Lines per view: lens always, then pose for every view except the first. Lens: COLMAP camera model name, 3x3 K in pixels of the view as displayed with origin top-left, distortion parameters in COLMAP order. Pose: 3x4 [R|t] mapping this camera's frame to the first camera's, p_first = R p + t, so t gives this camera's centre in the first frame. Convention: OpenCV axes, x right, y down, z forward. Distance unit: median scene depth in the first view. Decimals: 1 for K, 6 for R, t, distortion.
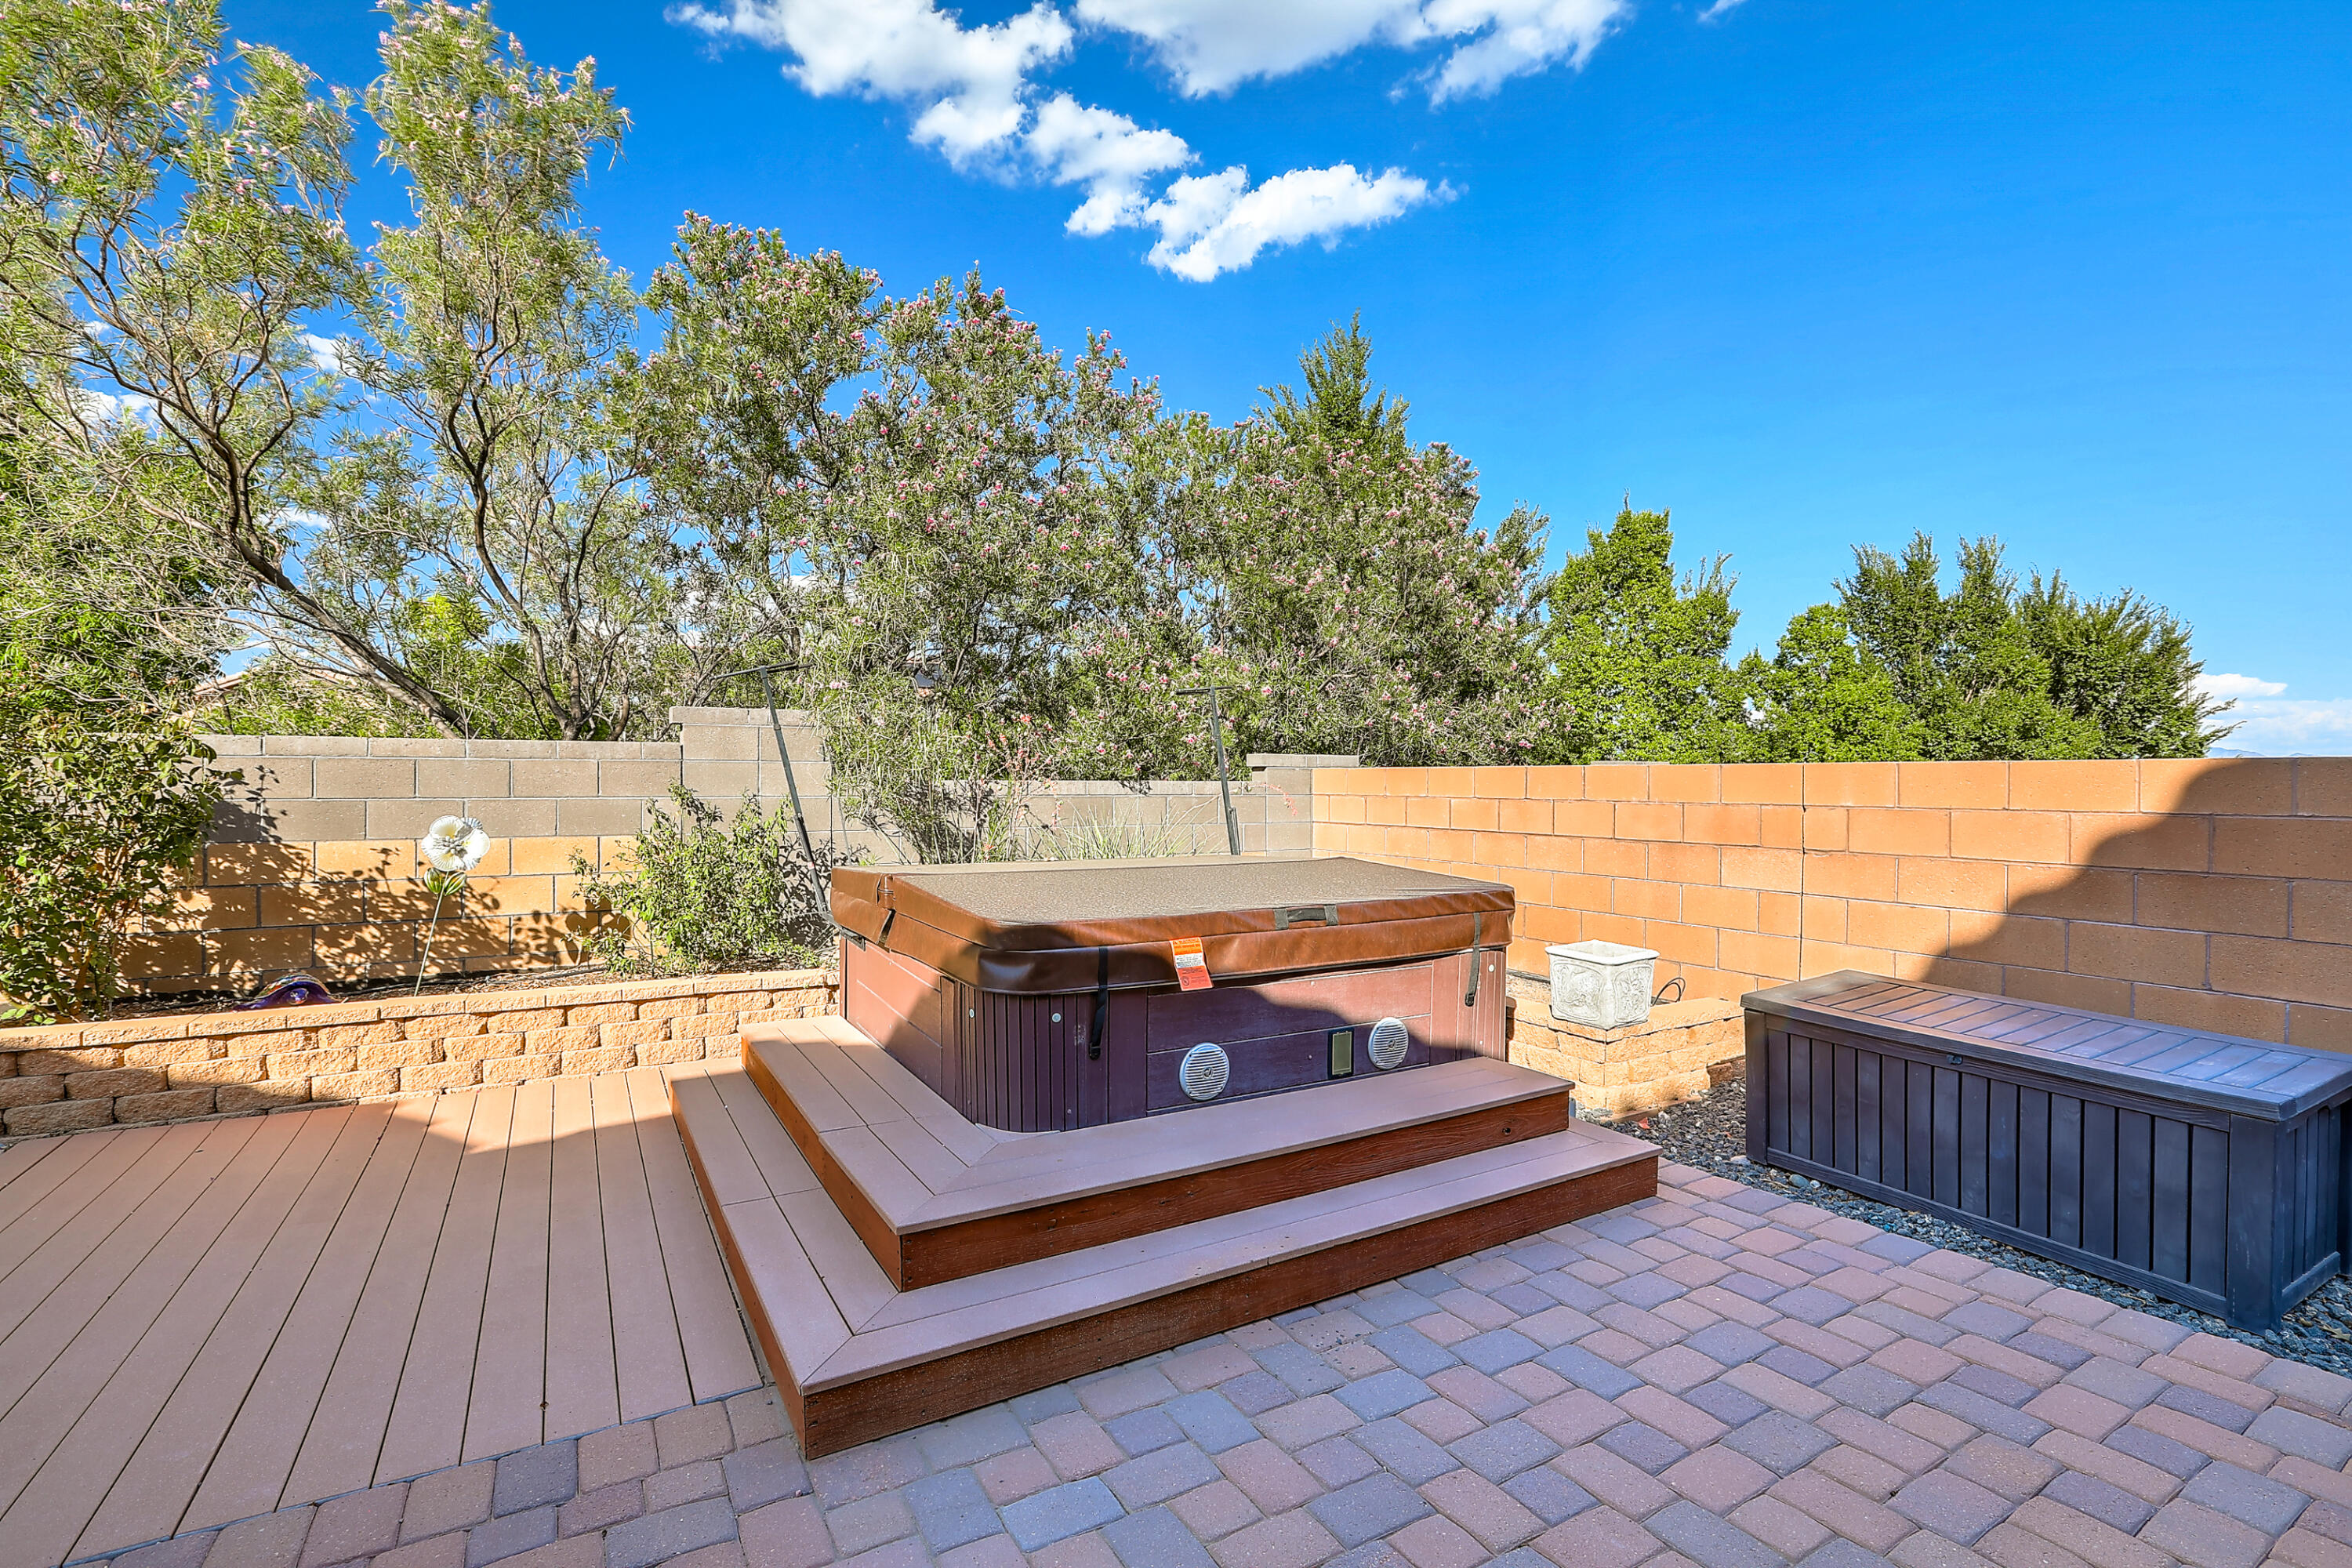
lens RADIAL K [[1057.9, 0, 1176.0], [0, 1057.9, 784.0], [0, 0, 1]] dist [-0.021292, 0.000806]
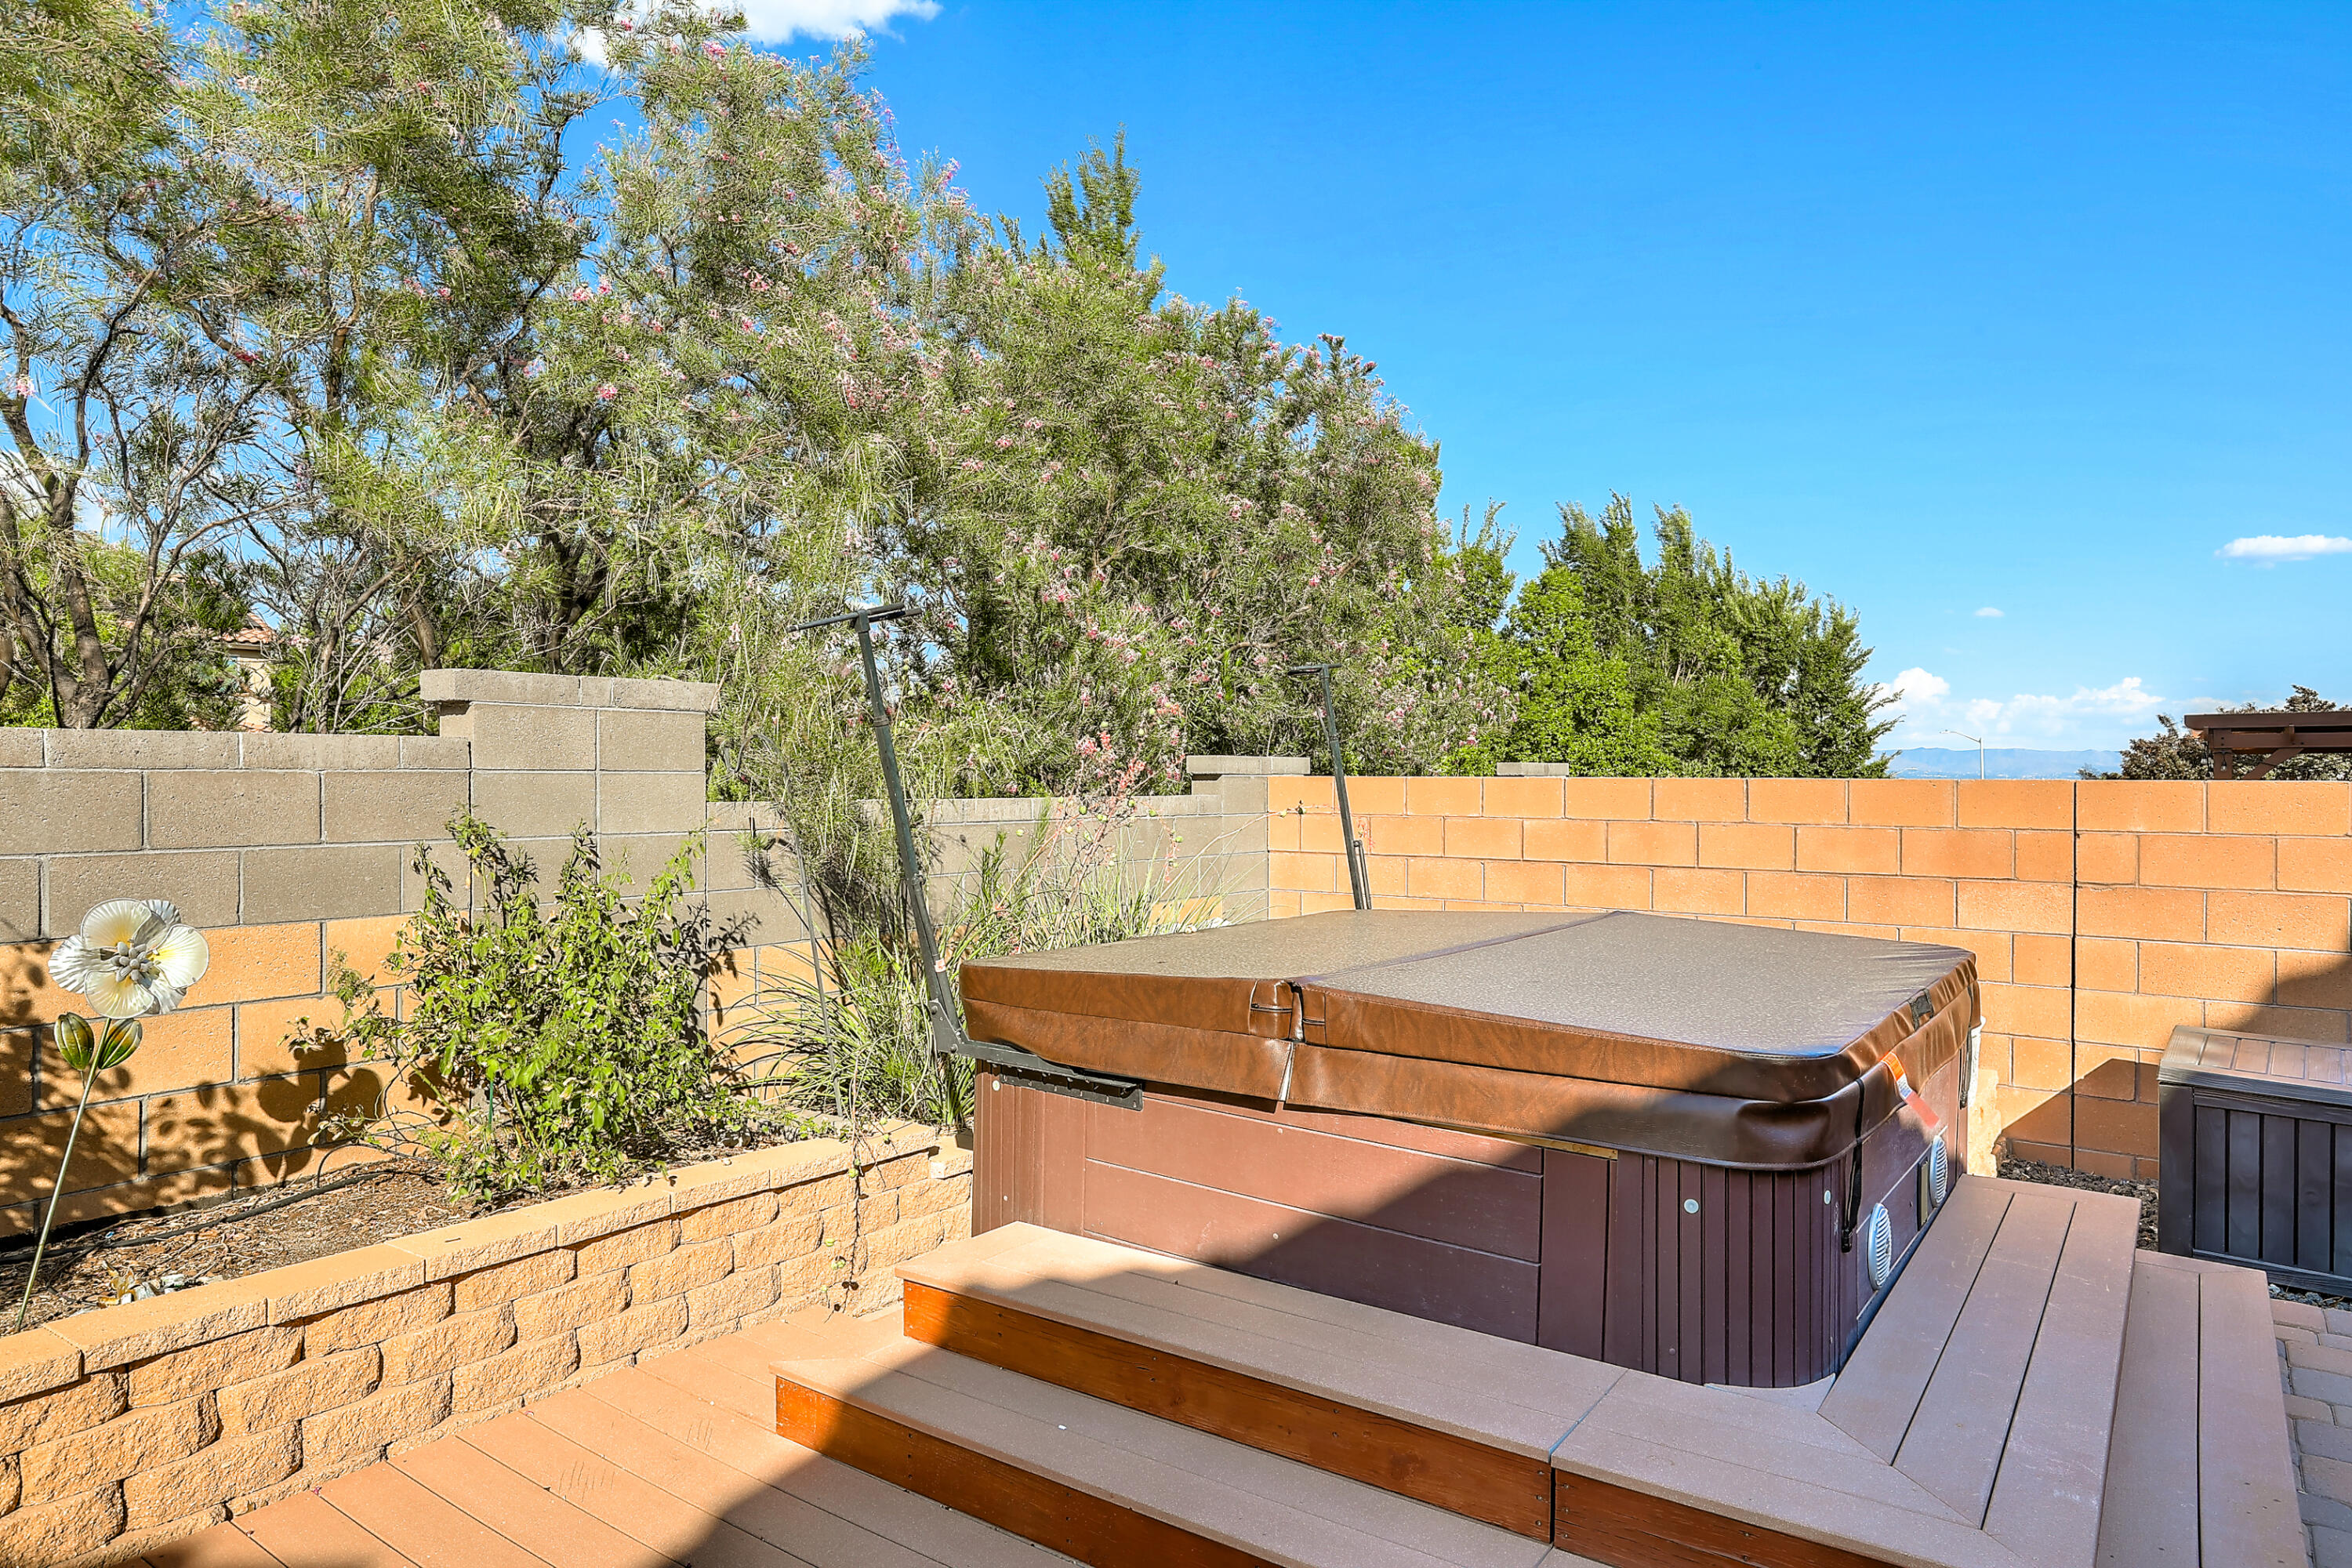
lens RADIAL K [[1434.7, 0, 1176.0], [0, 1434.7, 784.0], [0, 0, 1]] dist [0.018237, 0.001999]
pose [[0.914526, -0.002244, 0.404520, -0.503576], [-0.000234, 0.999982, 0.006077, -0.023098], [-0.404526, -0.005652, 0.914509, 0.219804]]
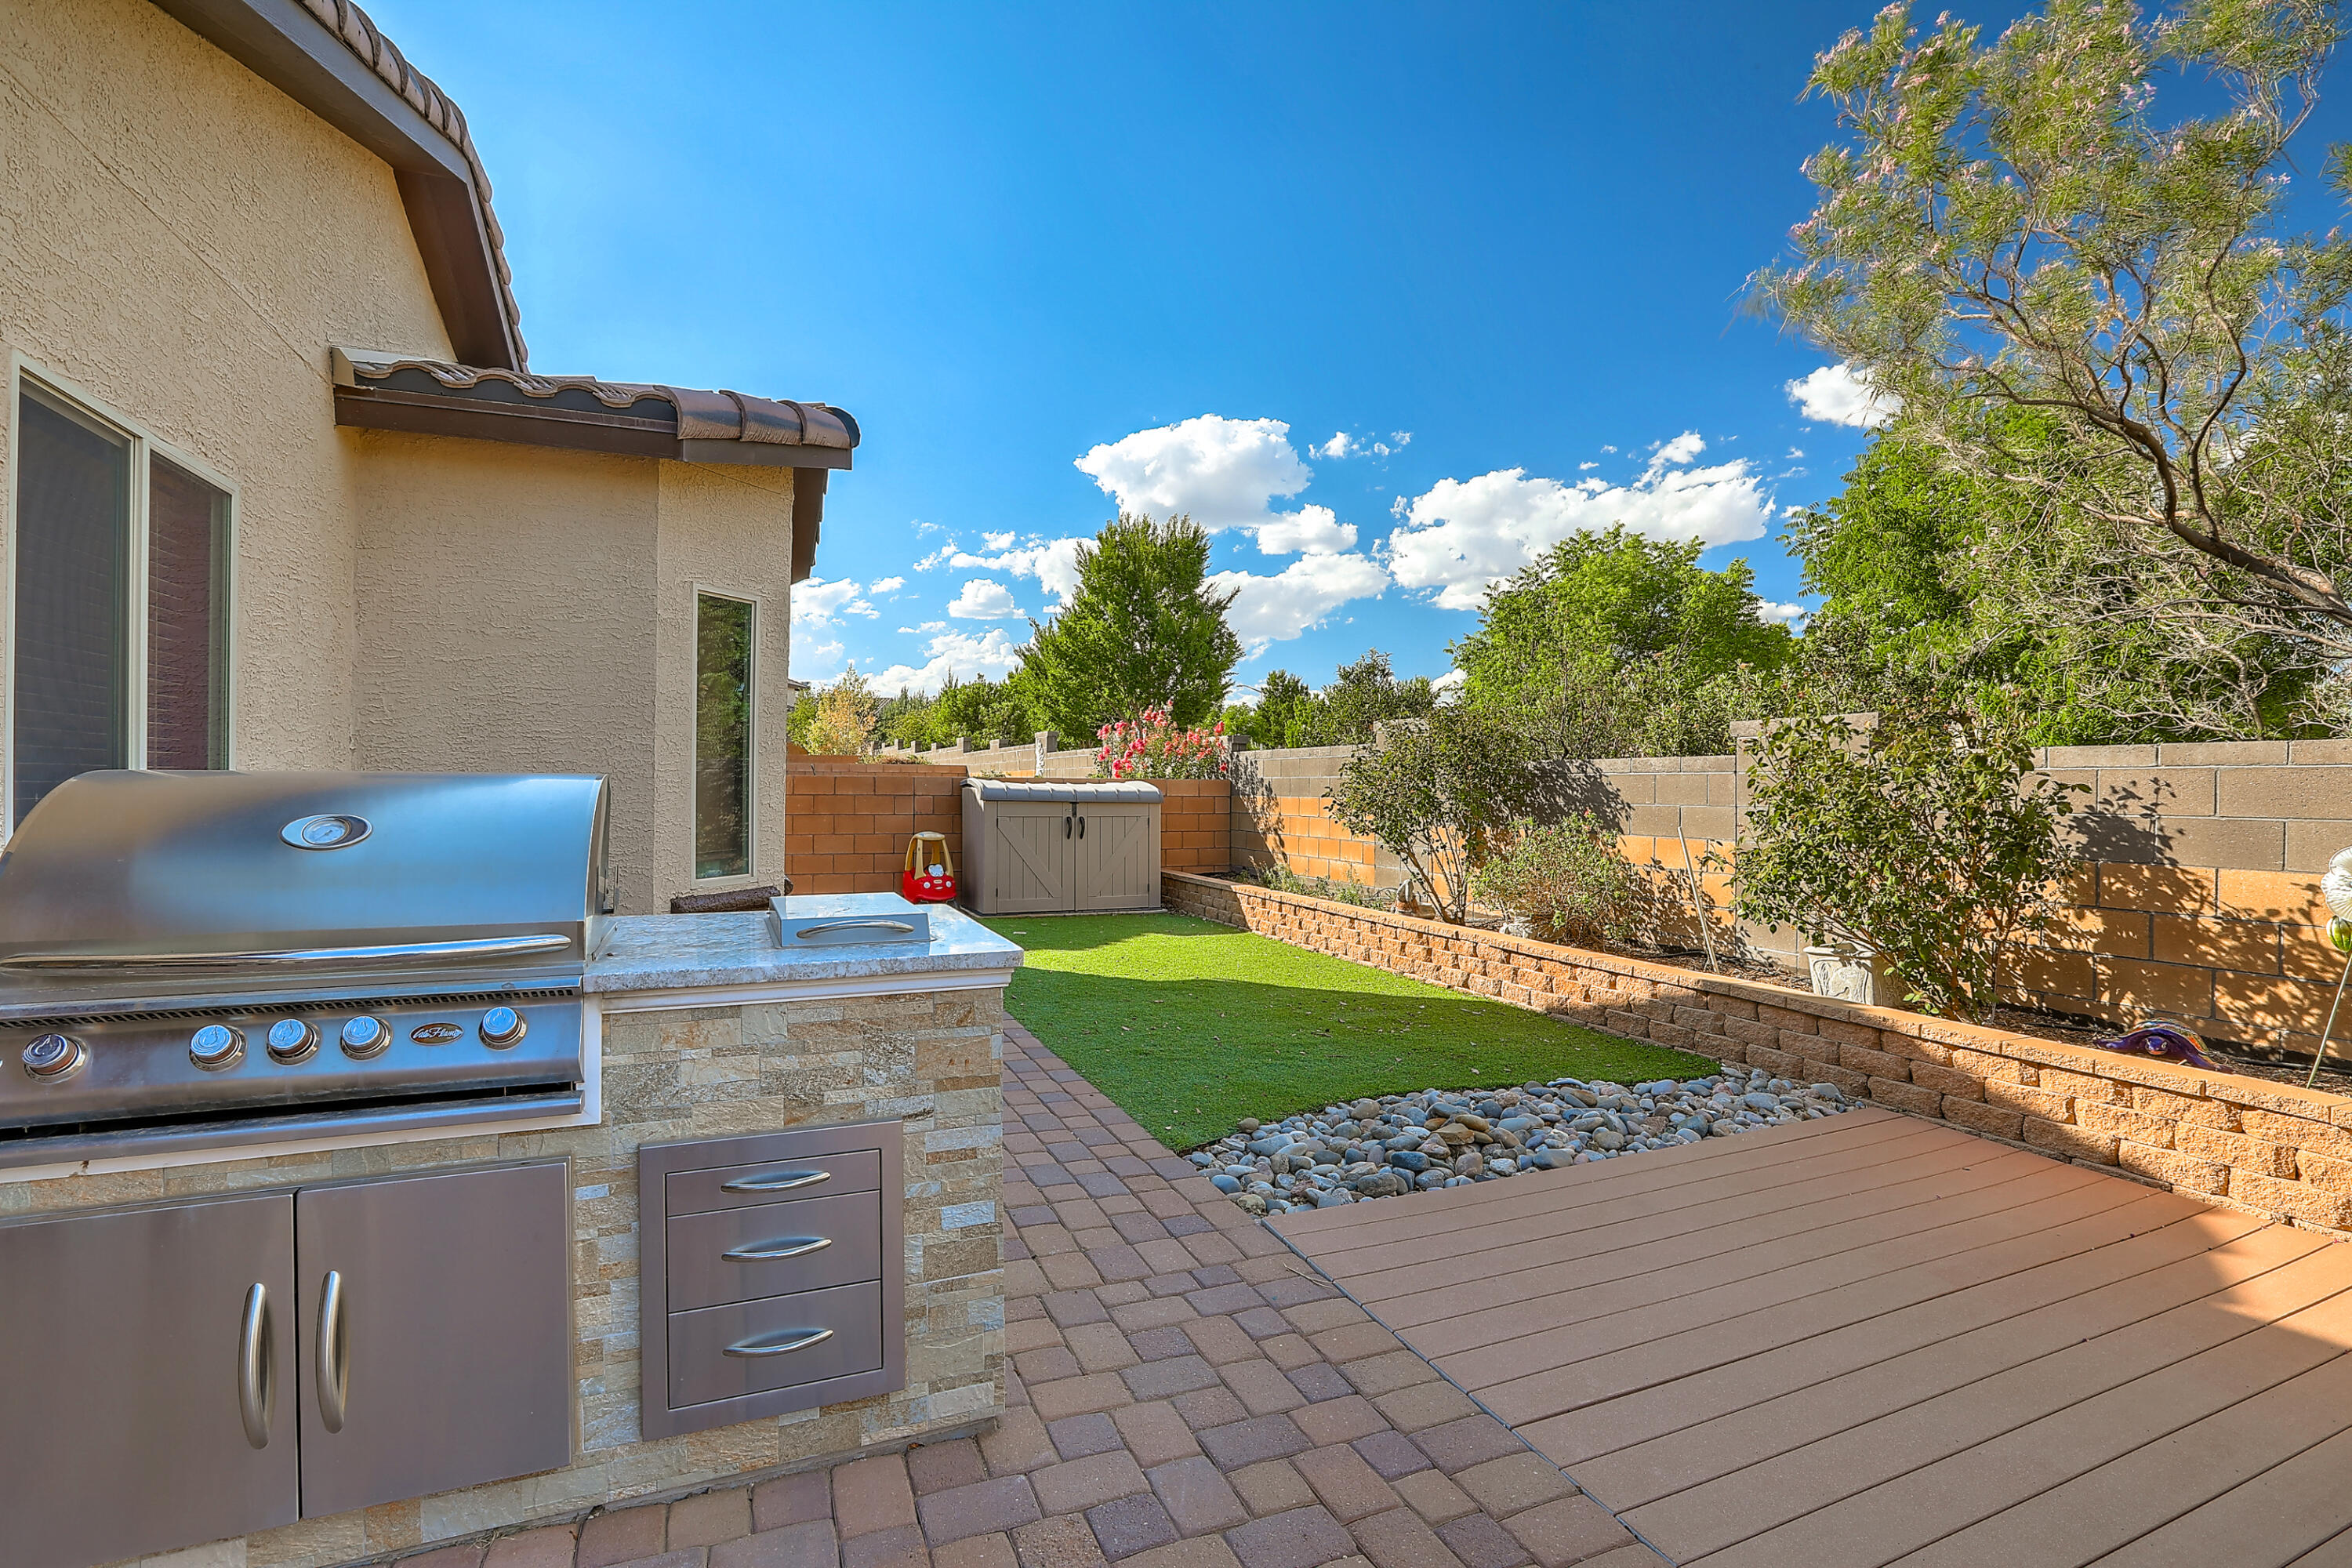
lens RADIAL K [[1057.9, 0, 1176.0], [0, 1057.9, 784.0], [0, 0, 1]] dist [-0.021292, 0.000806]
pose [[-0.128551, -0.004240, -0.991694, 0.101032], [-0.010985, 0.999936, -0.002851, -0.000654], [0.991642, 0.010528, -0.128589, 0.276832]]
